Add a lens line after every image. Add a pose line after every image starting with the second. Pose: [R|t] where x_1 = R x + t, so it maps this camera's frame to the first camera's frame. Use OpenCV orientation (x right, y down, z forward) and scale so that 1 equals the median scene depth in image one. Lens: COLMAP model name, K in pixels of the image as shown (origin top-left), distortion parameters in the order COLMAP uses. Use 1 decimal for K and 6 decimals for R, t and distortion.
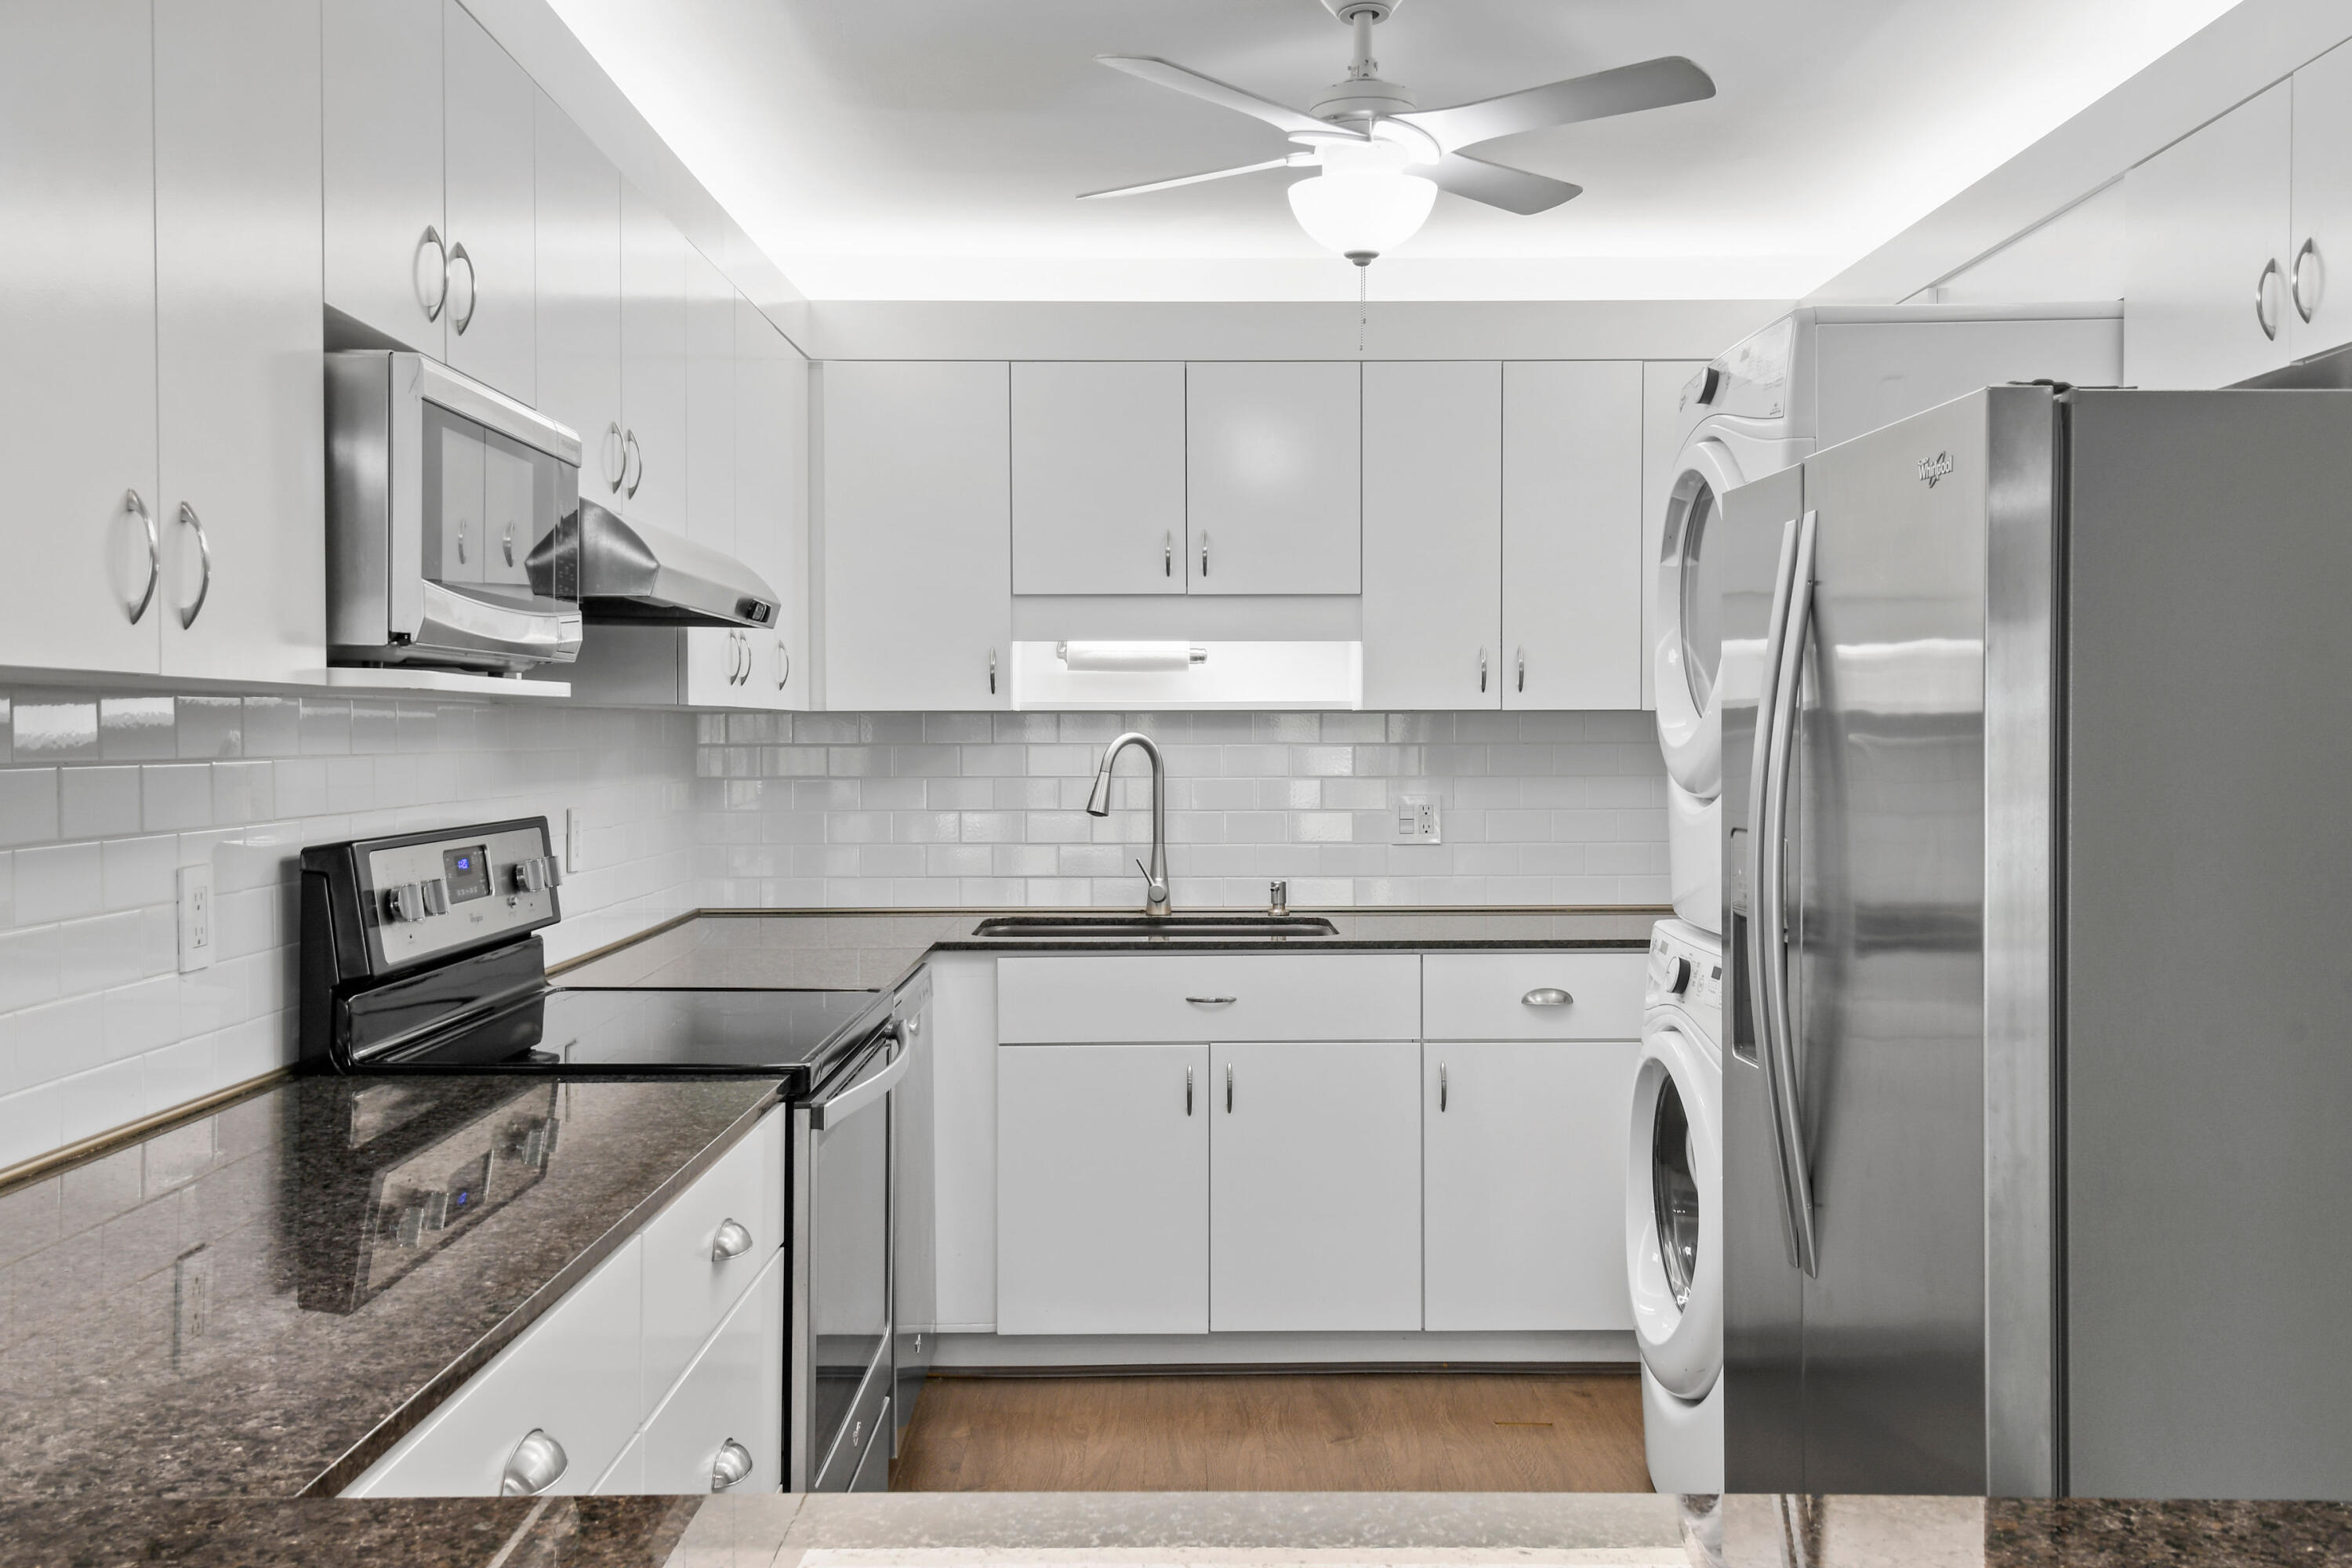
lens RADIAL K [[1962.7, 0, 1175.4], [0, 1962.7, 739.2], [0, 0, 1]] dist [0.082180, 0.000021]
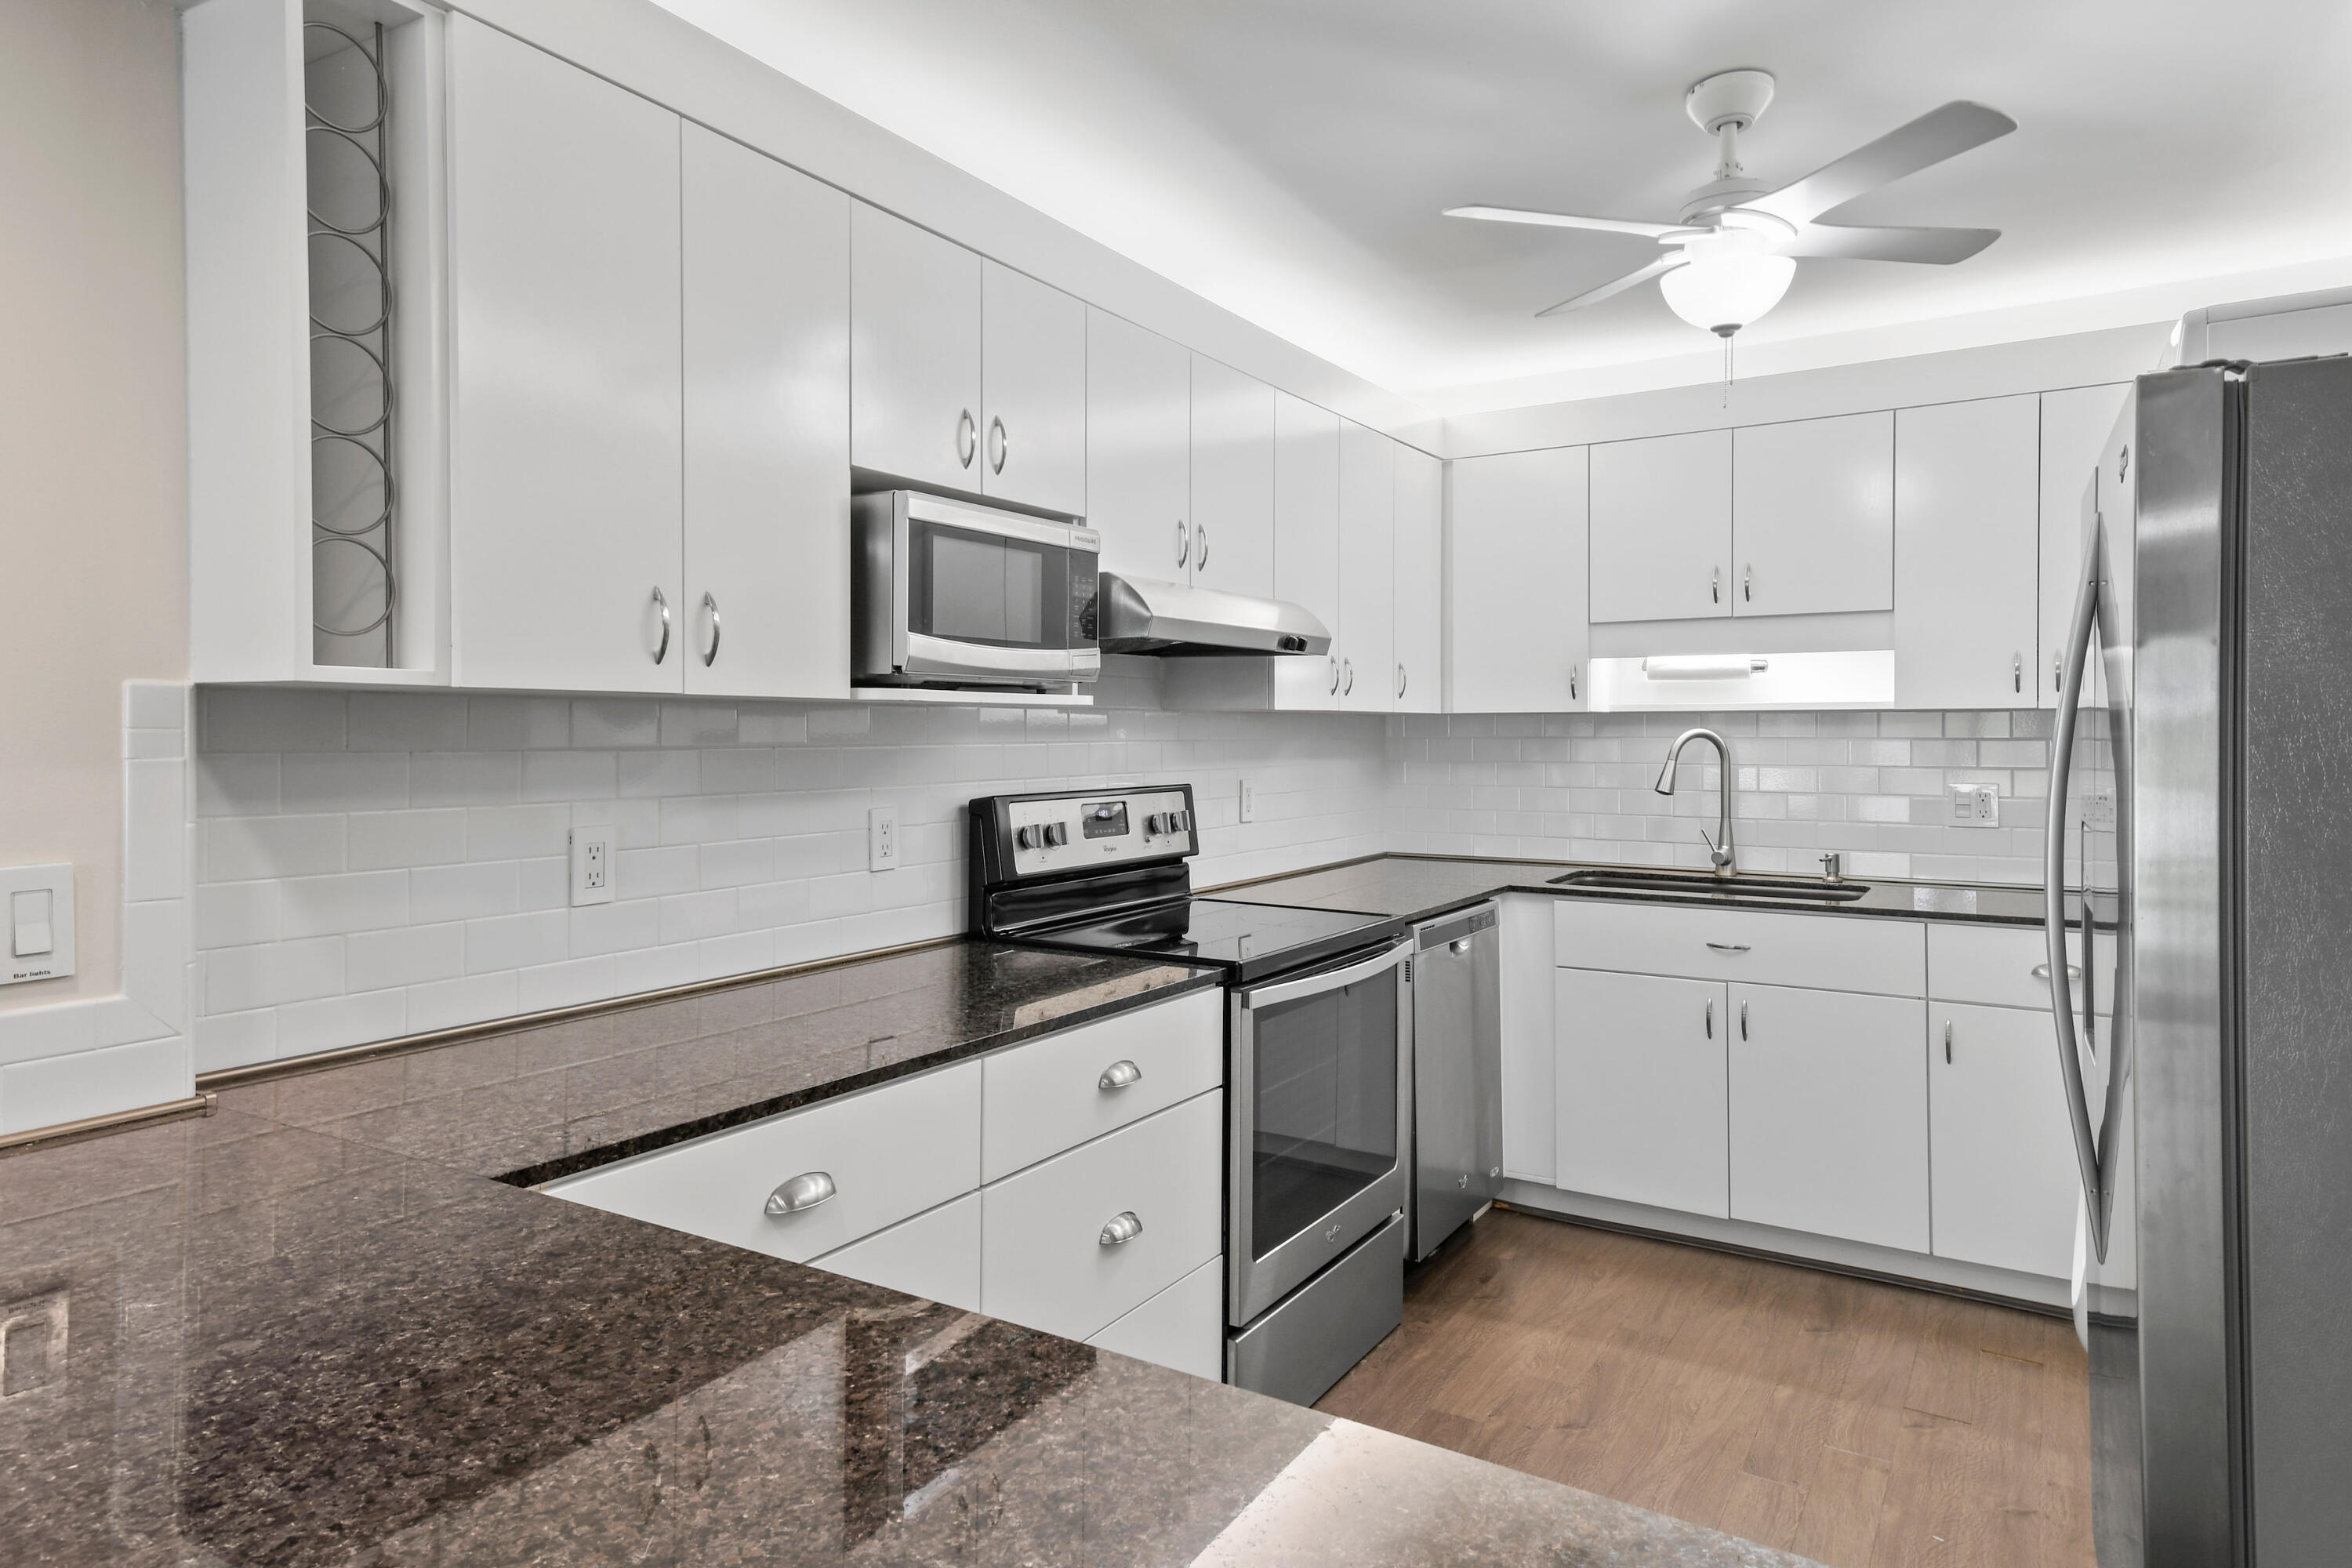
lens RADIAL K [[1388.5, 0, 1188.2], [0, 1388.5, 724.2], [0, 0, 1]] dist [0.069024, -0.000335]
pose [[0.855124, -0.002090, -0.518420, 0.186772], [-0.001611, 0.999976, -0.006689, 0.000255], [0.518421, 0.006555, 0.855100, 0.075800]]
